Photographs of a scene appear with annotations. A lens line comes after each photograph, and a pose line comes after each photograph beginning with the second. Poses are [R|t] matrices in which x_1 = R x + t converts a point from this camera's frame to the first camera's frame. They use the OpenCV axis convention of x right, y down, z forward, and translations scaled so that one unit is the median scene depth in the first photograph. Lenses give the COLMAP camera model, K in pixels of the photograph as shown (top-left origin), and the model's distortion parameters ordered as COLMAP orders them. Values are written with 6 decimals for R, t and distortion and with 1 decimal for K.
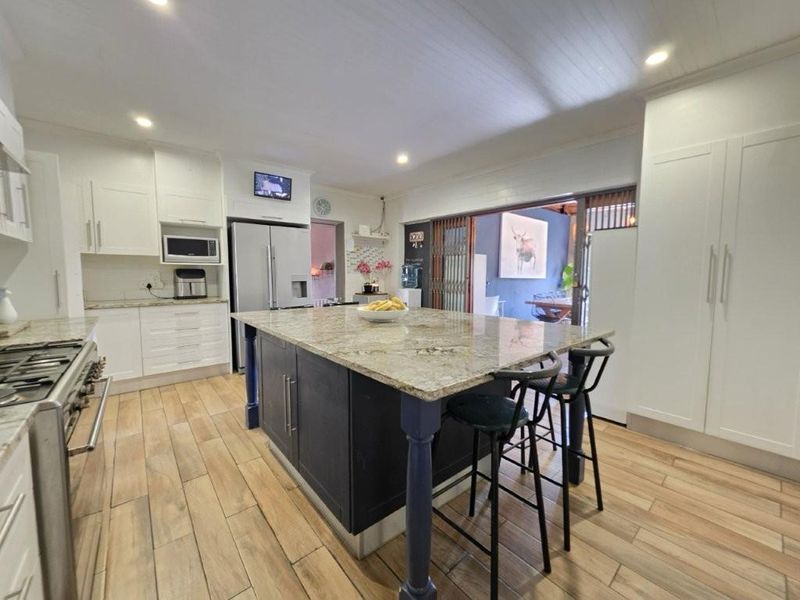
lens RADIAL K [[322.6, 0, 400.8], [0, 322.6, 297.0], [0, 0, 1]] dist [0.003177, 0.000121]
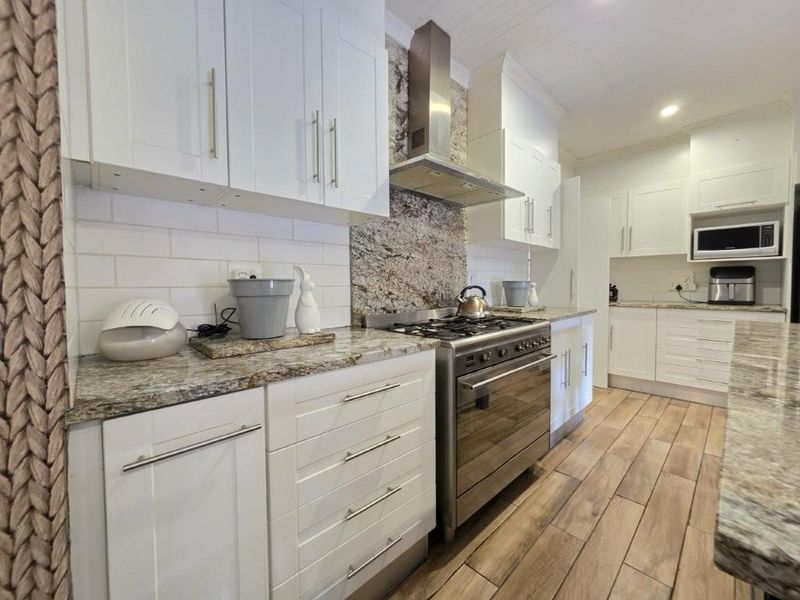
lens RADIAL K [[322.6, 0, 400.8], [0, 322.6, 297.0], [0, 0, 1]] dist [0.003177, 0.000121]
pose [[0.064371, 0.034345, -0.997335, 0.092697], [-0.068512, 0.997202, 0.029919, 0.019964], [0.995571, 0.066403, 0.066544, 0.164181]]
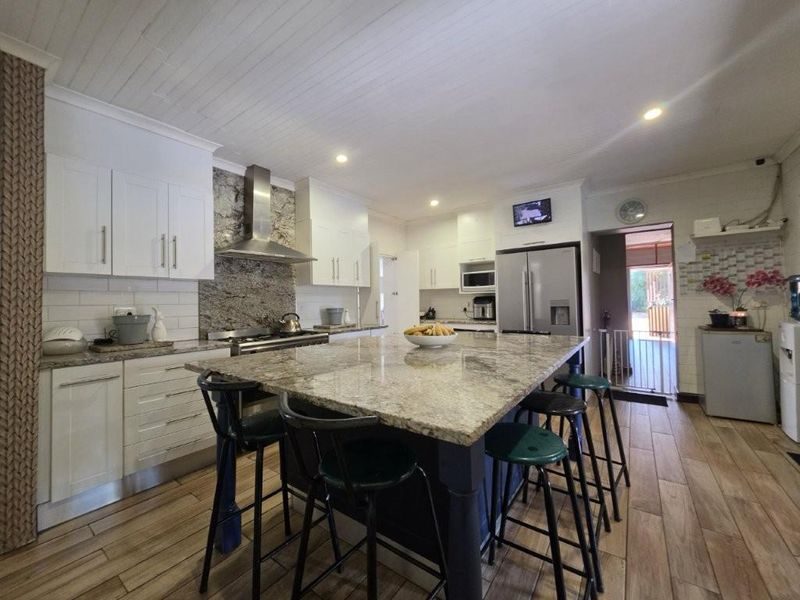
lens RADIAL K [[322.6, 0, 400.8], [0, 322.6, 297.0], [0, 0, 1]] dist [0.003177, 0.000121]
pose [[0.238554, -0.025949, -0.970782, 0.538528], [-0.052994, 0.997806, -0.039694, -0.019429], [0.969682, 0.060915, 0.236655, 0.423933]]
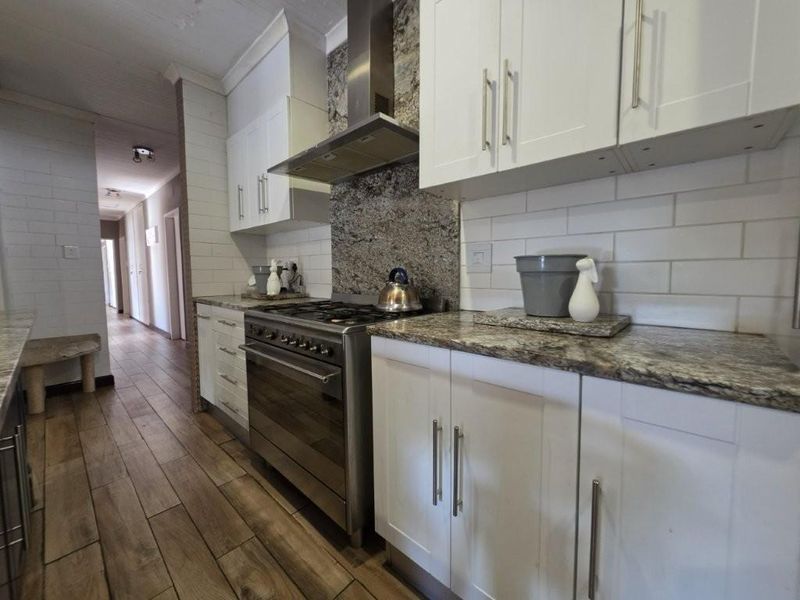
lens RADIAL K [[322.6, 0, 400.8], [0, 322.6, 297.0], [0, 0, 1]] dist [0.003177, 0.000121]
pose [[-0.991539, 0.013505, -0.129102, -0.437890], [-0.006394, 0.988284, 0.152494, -0.020362], [0.129649, 0.152030, -0.979836, 0.765826]]
